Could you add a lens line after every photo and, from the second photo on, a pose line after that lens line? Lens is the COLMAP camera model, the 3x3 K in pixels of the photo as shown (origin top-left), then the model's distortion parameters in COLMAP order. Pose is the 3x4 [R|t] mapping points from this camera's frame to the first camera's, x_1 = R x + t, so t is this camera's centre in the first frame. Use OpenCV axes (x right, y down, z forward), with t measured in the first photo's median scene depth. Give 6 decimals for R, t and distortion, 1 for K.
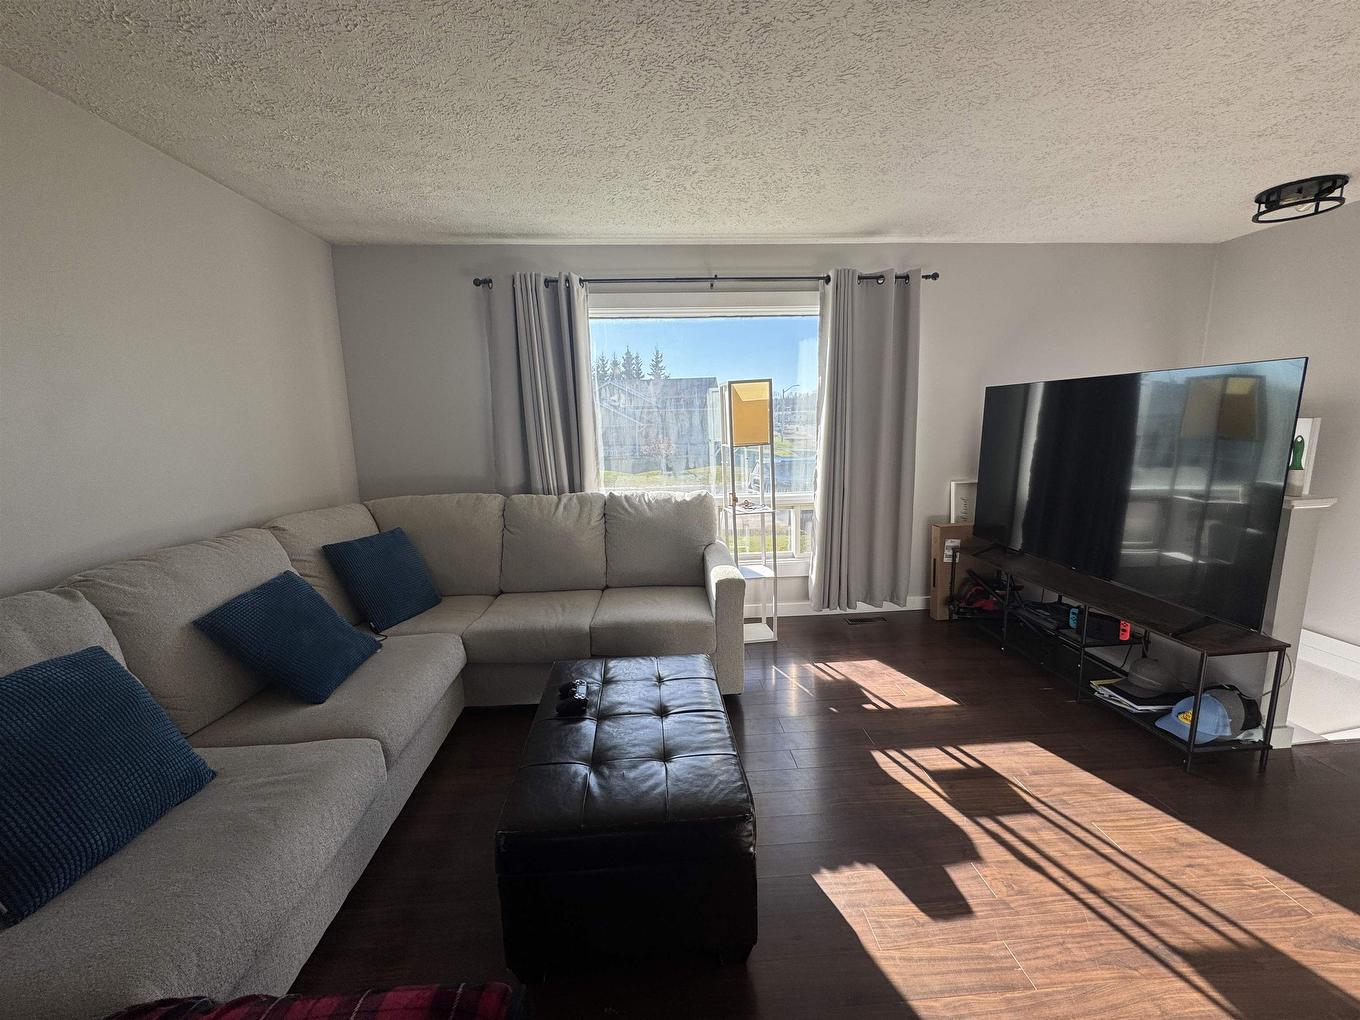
lens RADIAL K [[541.4, 0, 680.1], [0, 541.4, 507.8], [0, 0, 1]] dist [-0.001953, -0.000040]
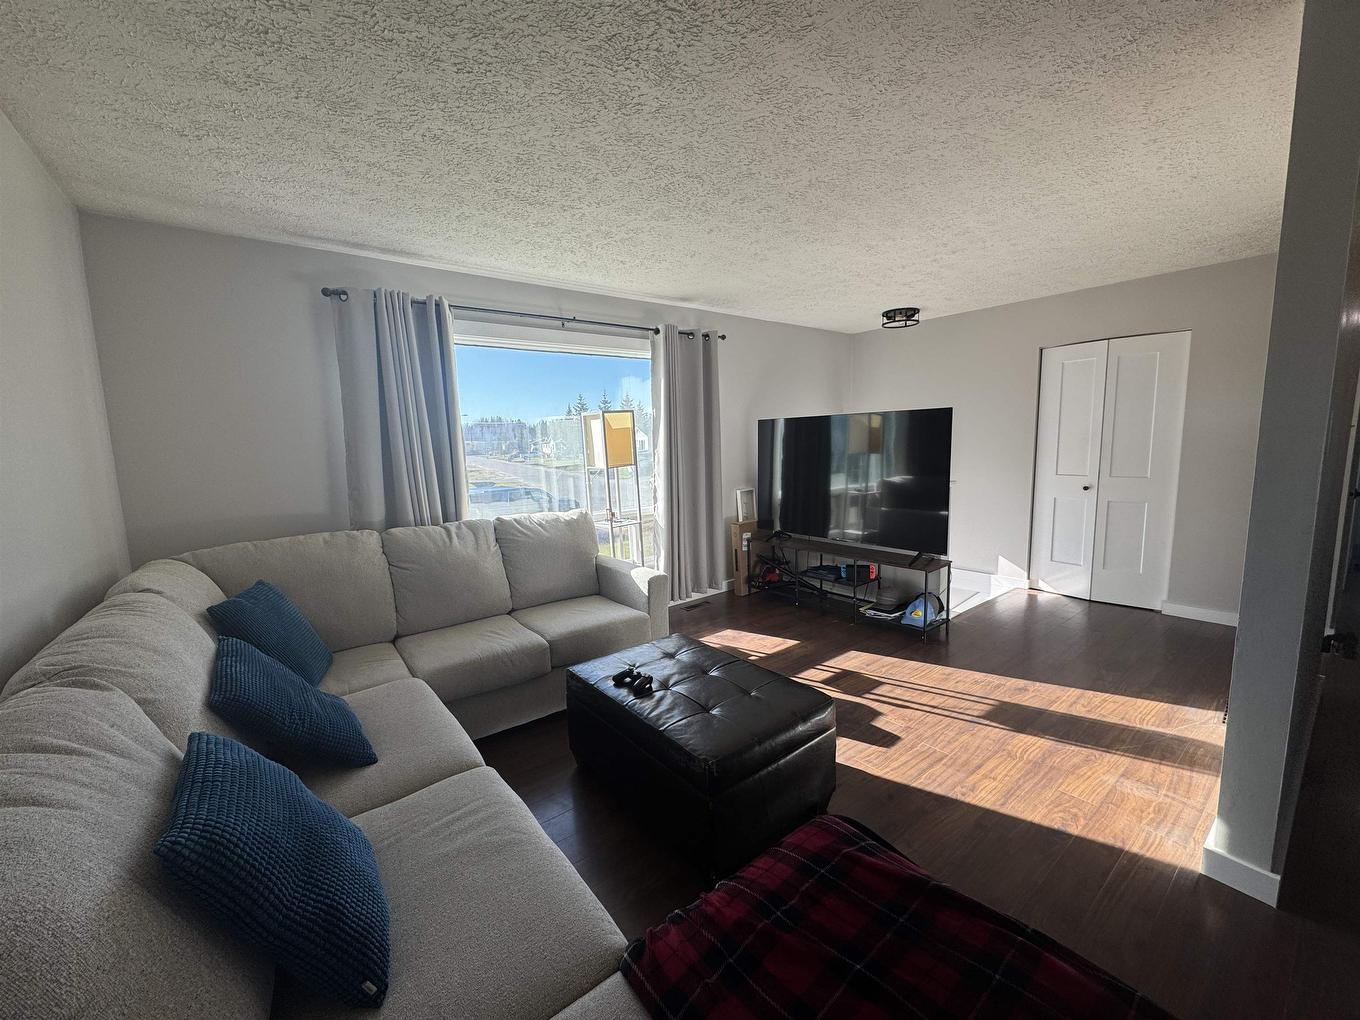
lens RADIAL K [[541.4, 0, 680.1], [0, 541.4, 507.8], [0, 0, 1]] dist [-0.001953, -0.000040]
pose [[0.826496, -0.073069, 0.558180, -0.422999], [0.103845, 0.994313, -0.023601, 0.012999], [-0.553281, 0.077470, 0.829384, -0.021487]]
